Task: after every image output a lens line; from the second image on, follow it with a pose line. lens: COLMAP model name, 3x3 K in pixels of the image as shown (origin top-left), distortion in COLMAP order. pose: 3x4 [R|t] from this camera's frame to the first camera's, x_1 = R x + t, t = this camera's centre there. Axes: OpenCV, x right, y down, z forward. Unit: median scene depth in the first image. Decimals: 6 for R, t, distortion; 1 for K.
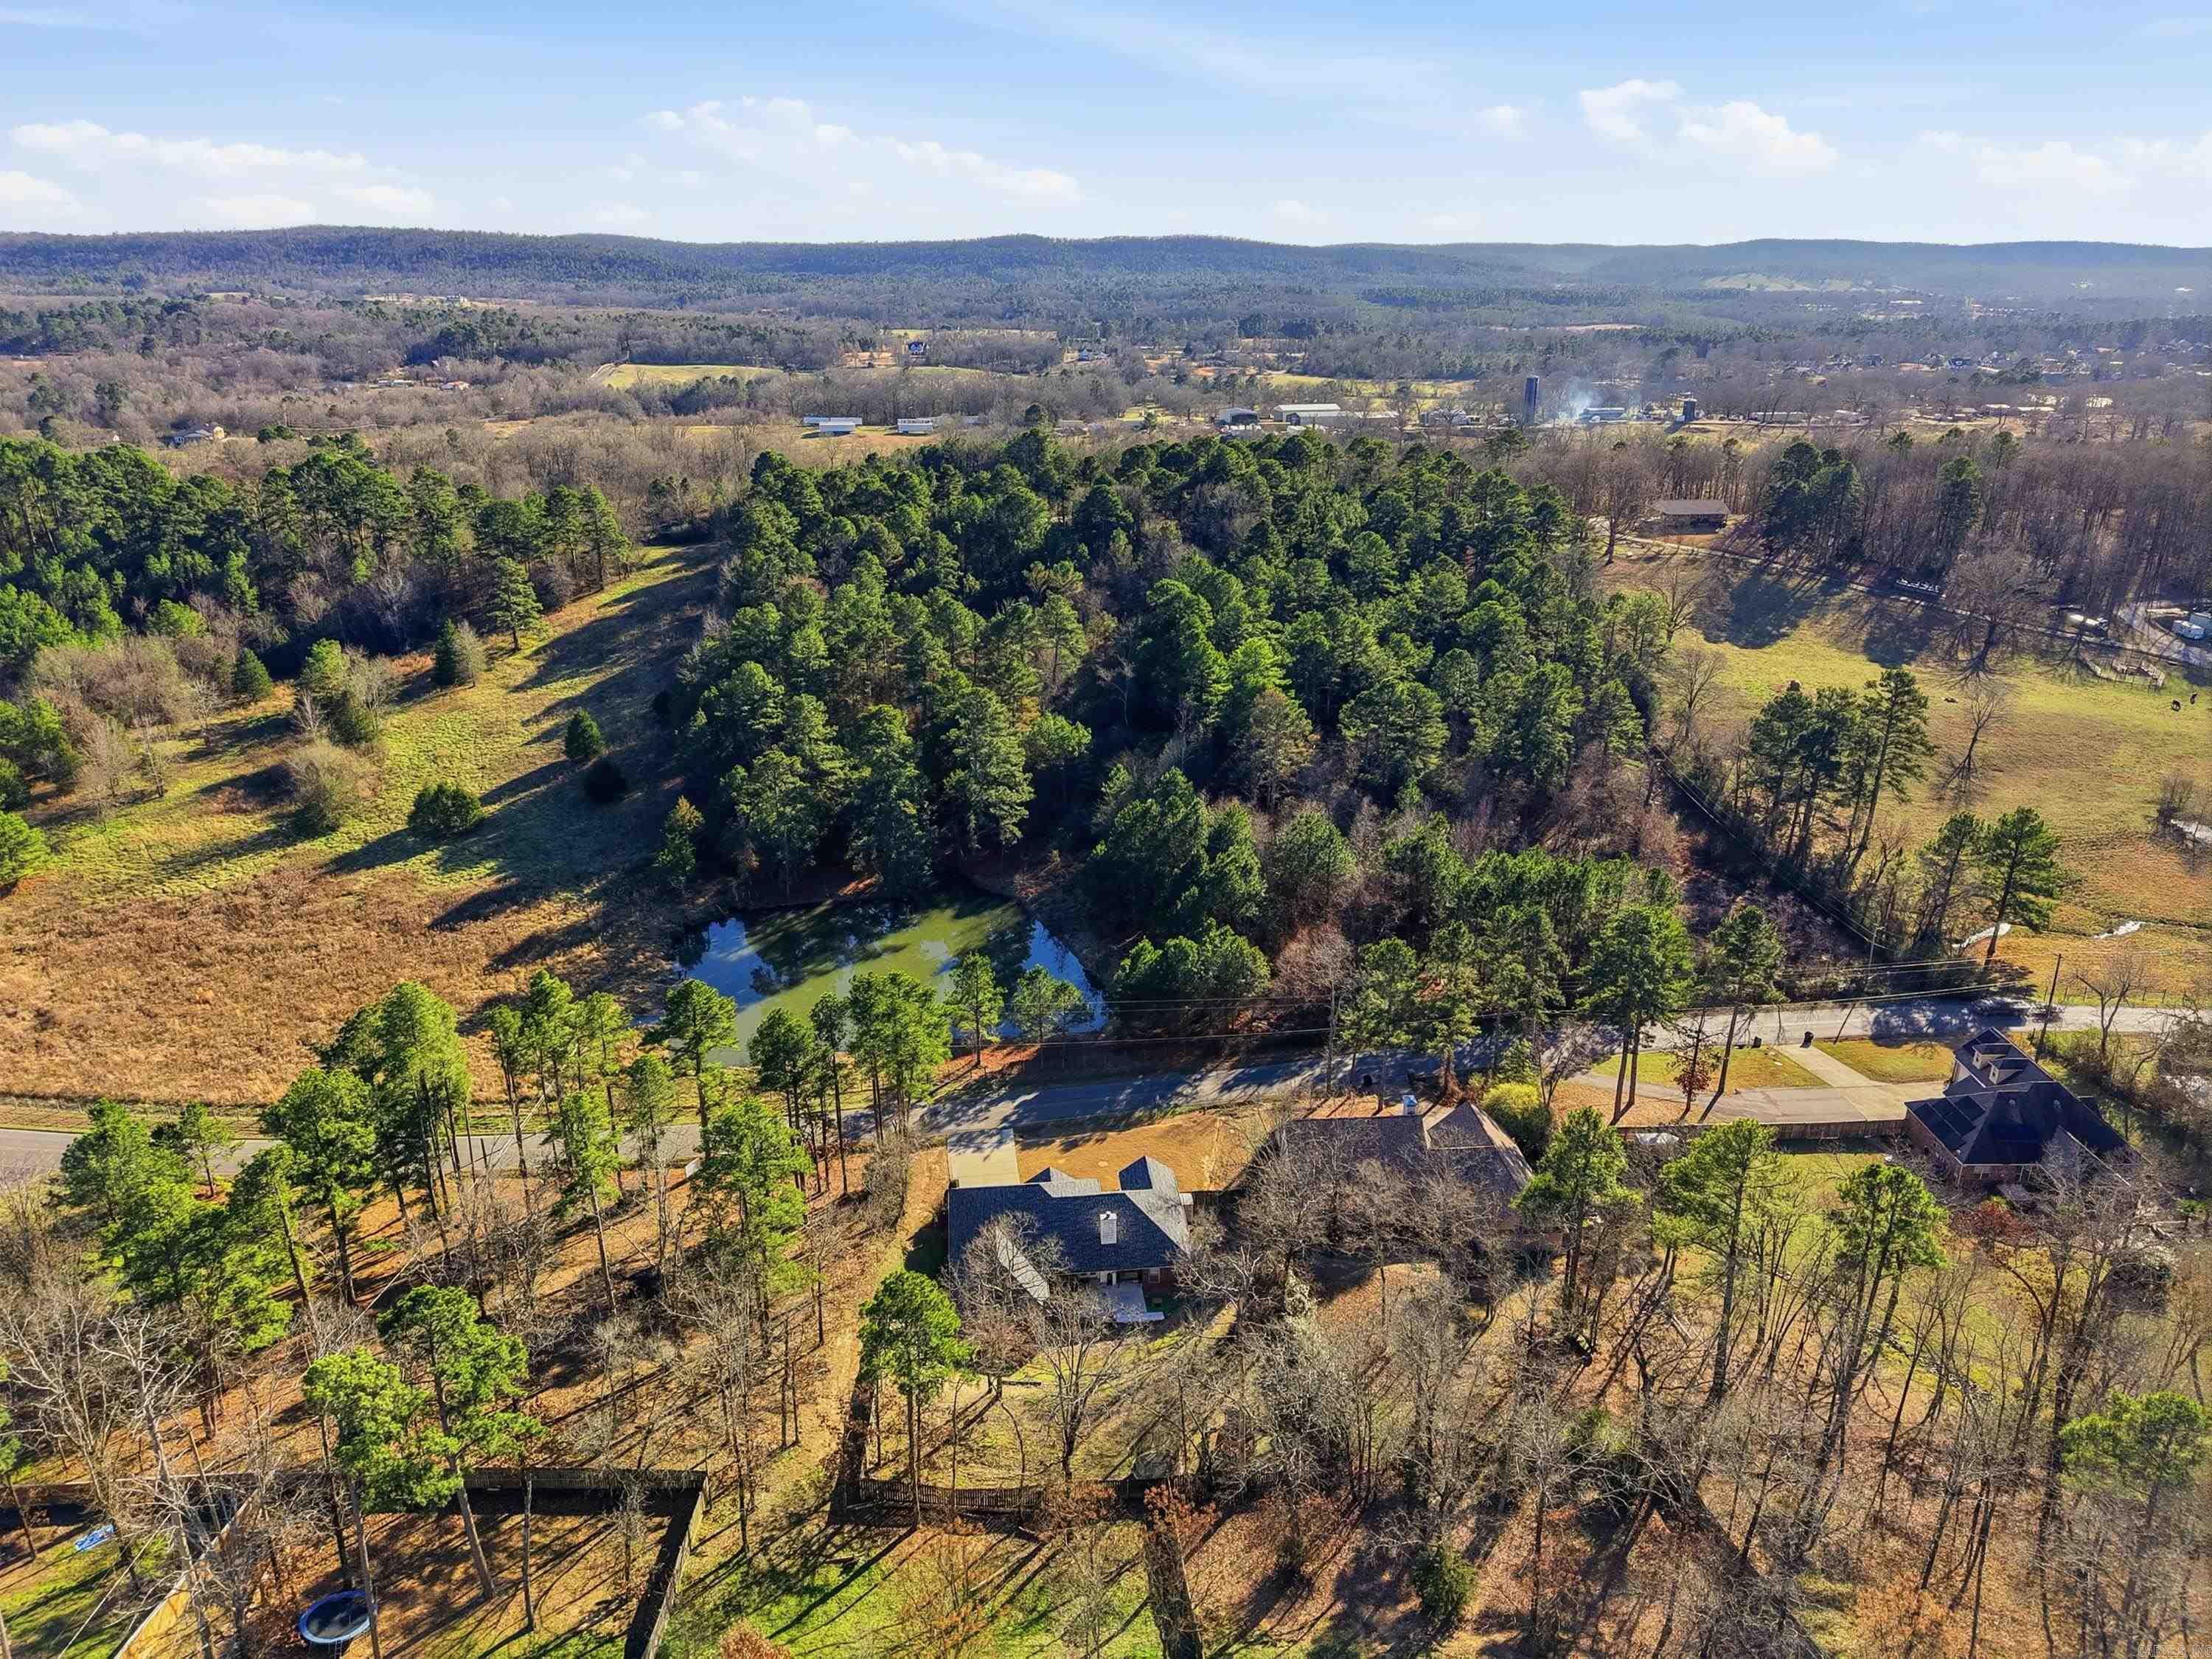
lens RADIAL K [[1487.2, 0, 1112.4], [0, 1487.2, 786.5], [0, 0, 1]] dist [0.034066, -0.034609]
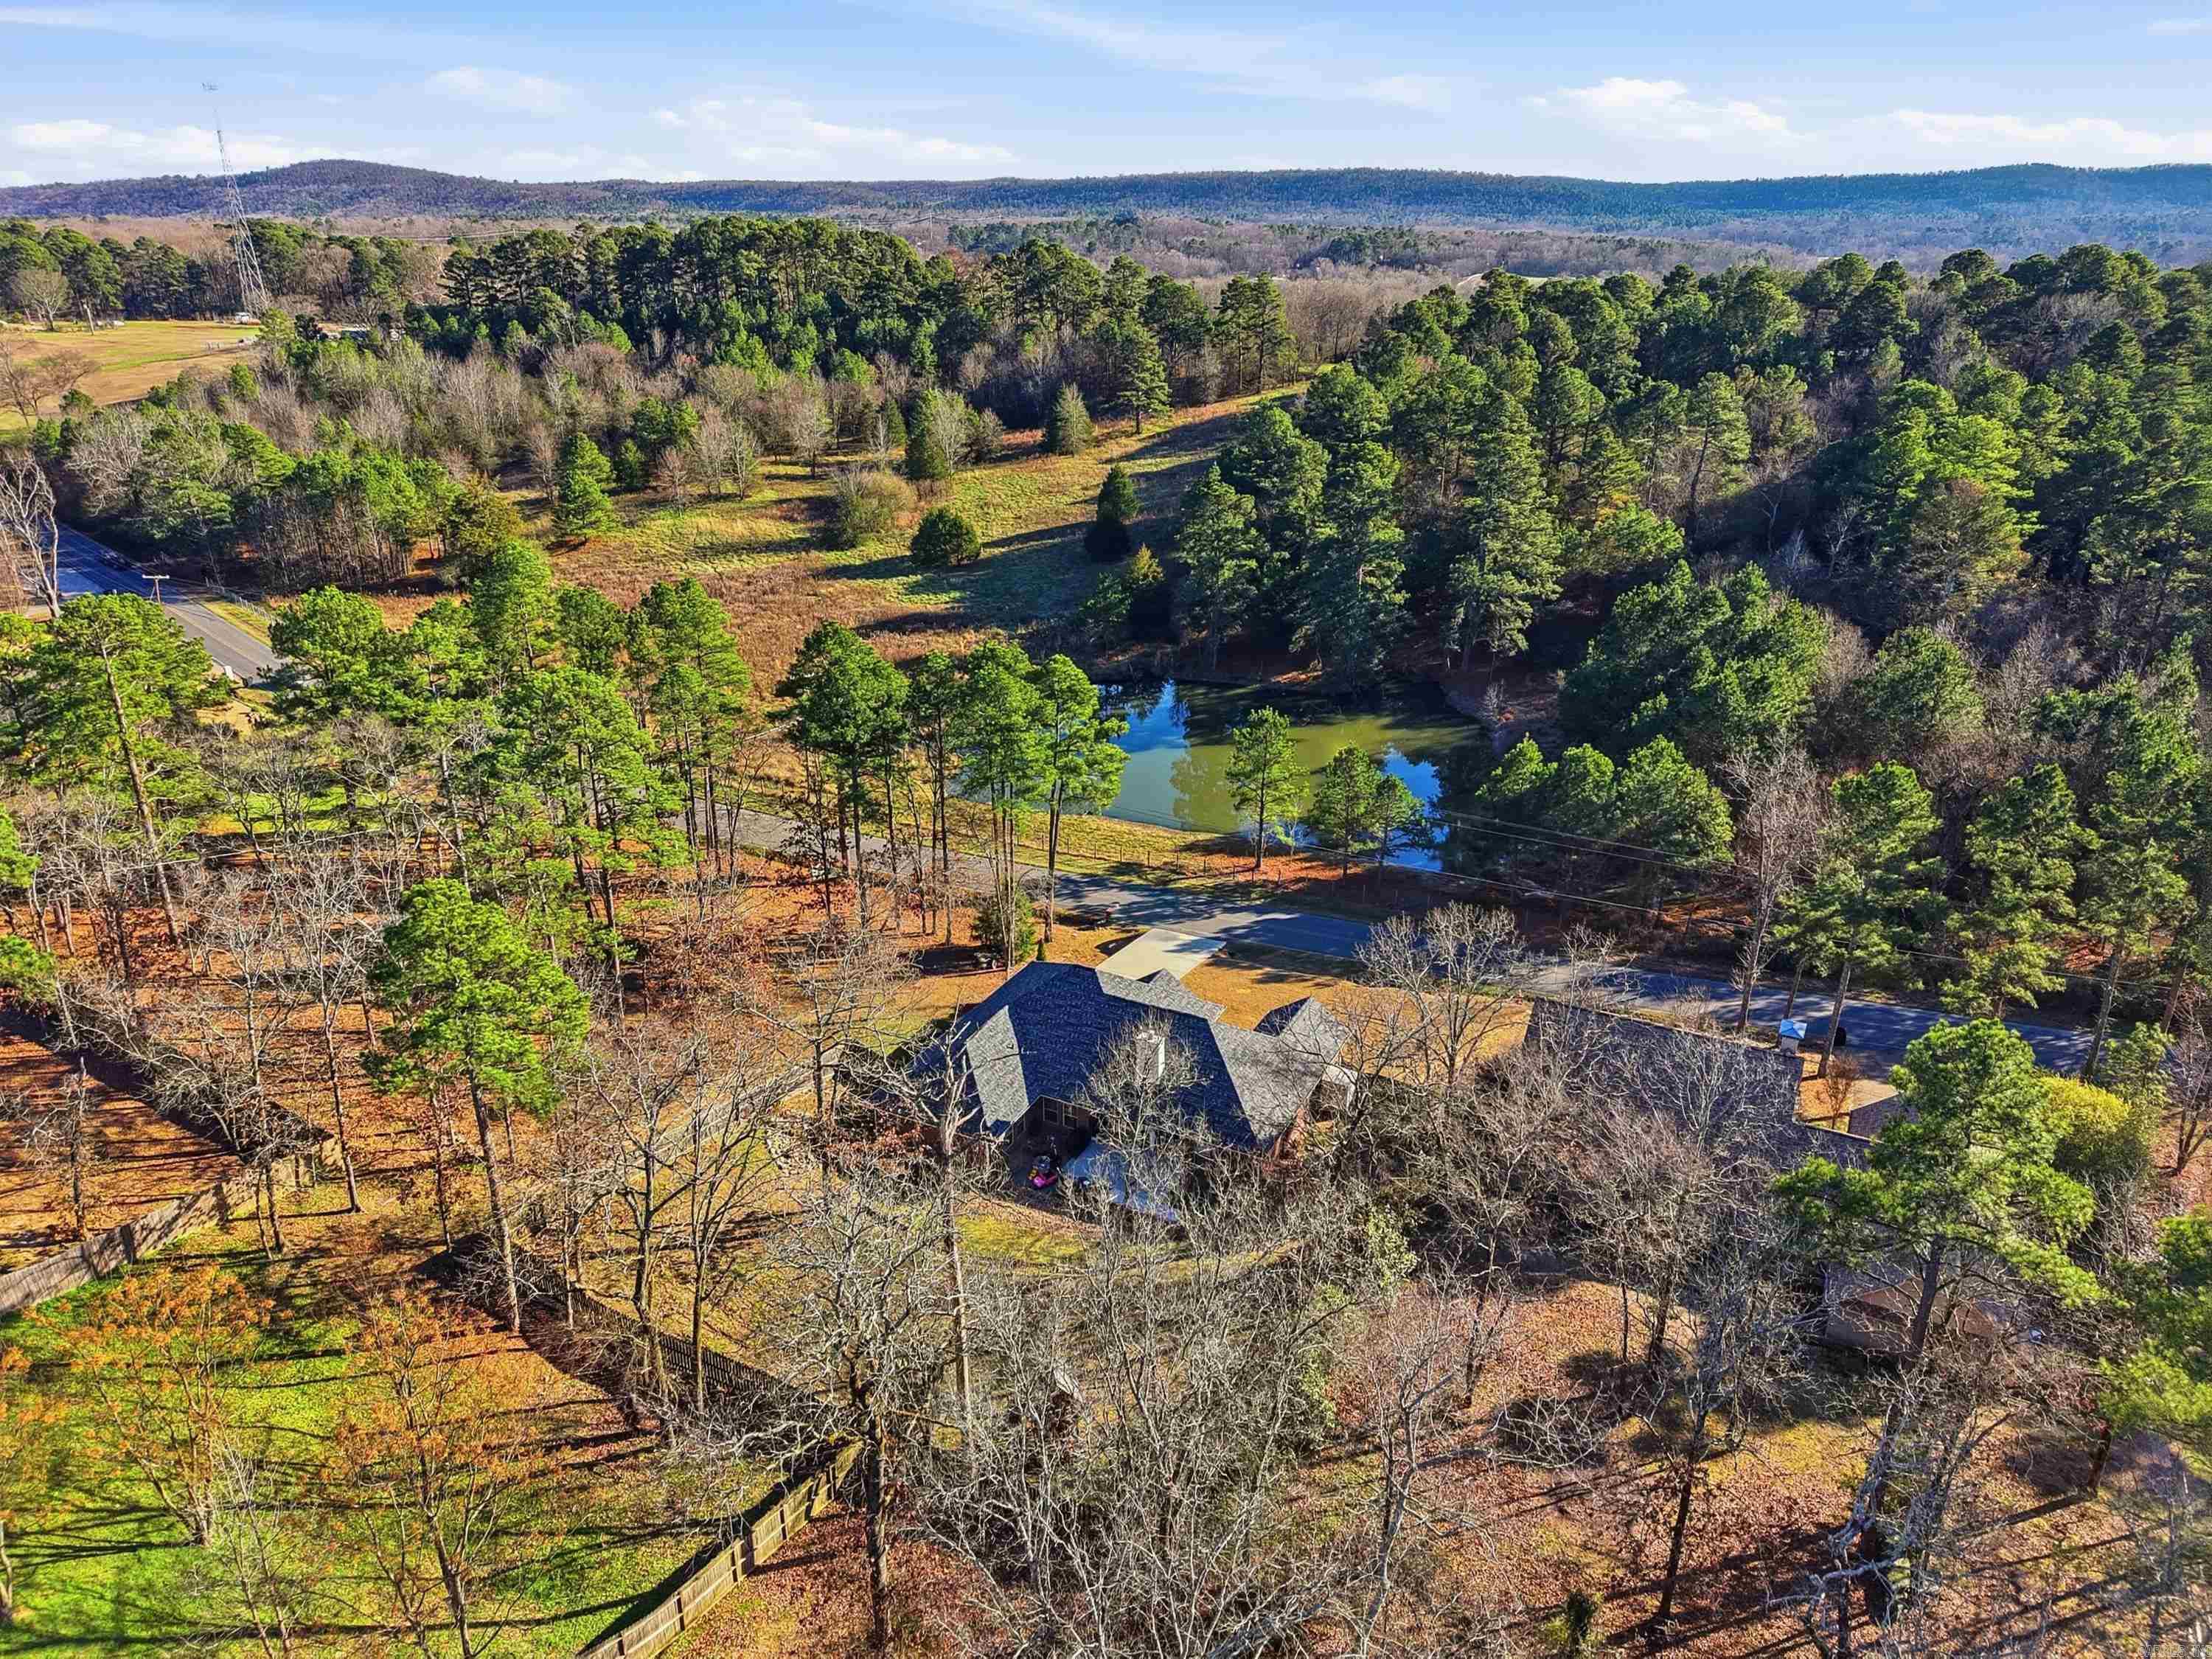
lens RADIAL K [[1493.2, 0, 1098.1], [0, 1493.2, 826.8], [0, 0, 1]] dist [0.031438, -0.034460]
pose [[0.836209, 0.213080, -0.505323, 0.148836], [-0.186465, 0.977004, 0.103413, 0.079219], [0.515737, 0.007750, 0.856712, 0.256283]]
